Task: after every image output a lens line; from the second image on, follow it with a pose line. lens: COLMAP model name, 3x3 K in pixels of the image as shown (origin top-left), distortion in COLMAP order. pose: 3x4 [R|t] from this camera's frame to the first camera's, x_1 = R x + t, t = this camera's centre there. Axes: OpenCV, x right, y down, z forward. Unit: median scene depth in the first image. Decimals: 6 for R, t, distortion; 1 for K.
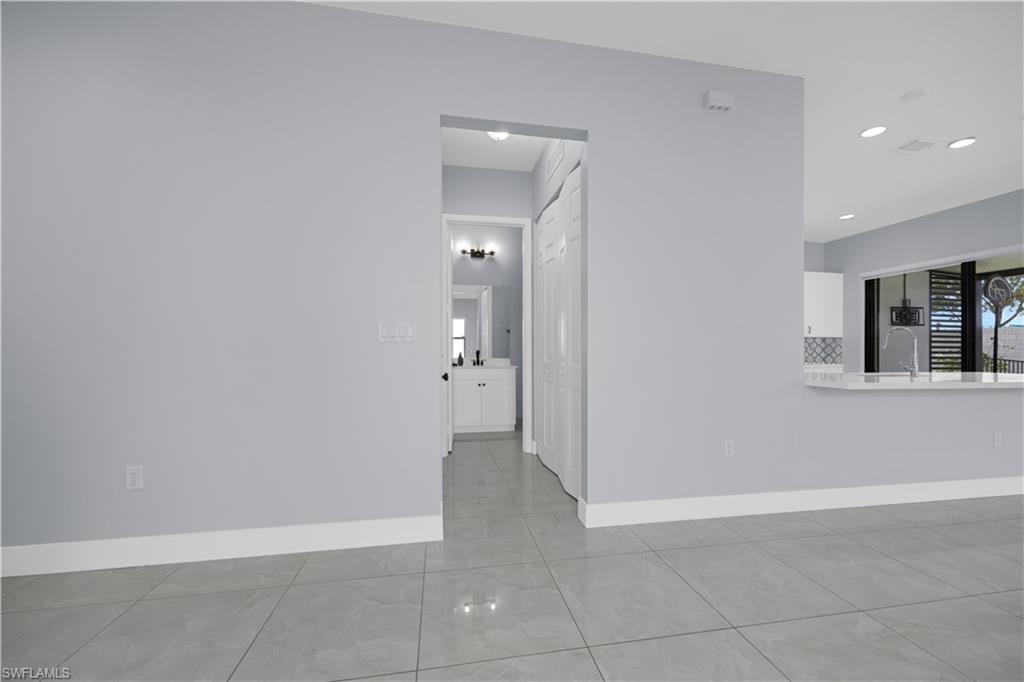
lens RADIAL K [[402.9, 0, 516.3], [0, 402.9, 351.8], [0, 0, 1]] dist [-0.000325, -0.000054]
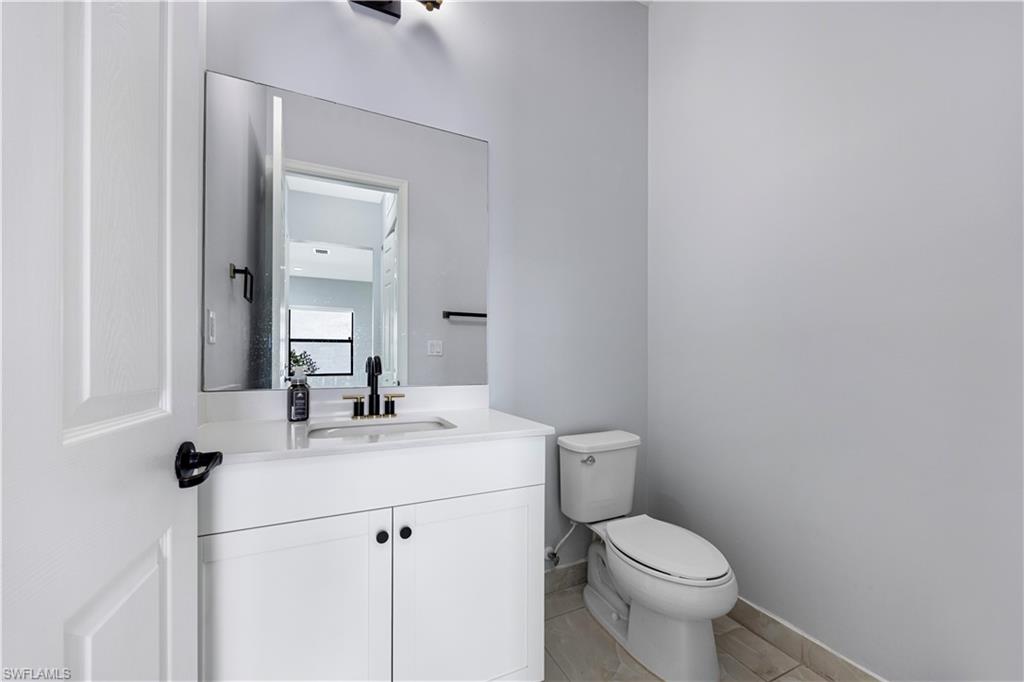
lens RADIAL K [[402.9, 0, 516.3], [0, 402.9, 351.8], [0, 0, 1]] dist [-0.000325, -0.000054]
pose [[0.970159, 0.001001, 0.242466, -0.068859], [0.004694, 0.999727, -0.022910, -0.001582], [-0.242423, 0.023364, 0.969889, 0.725881]]
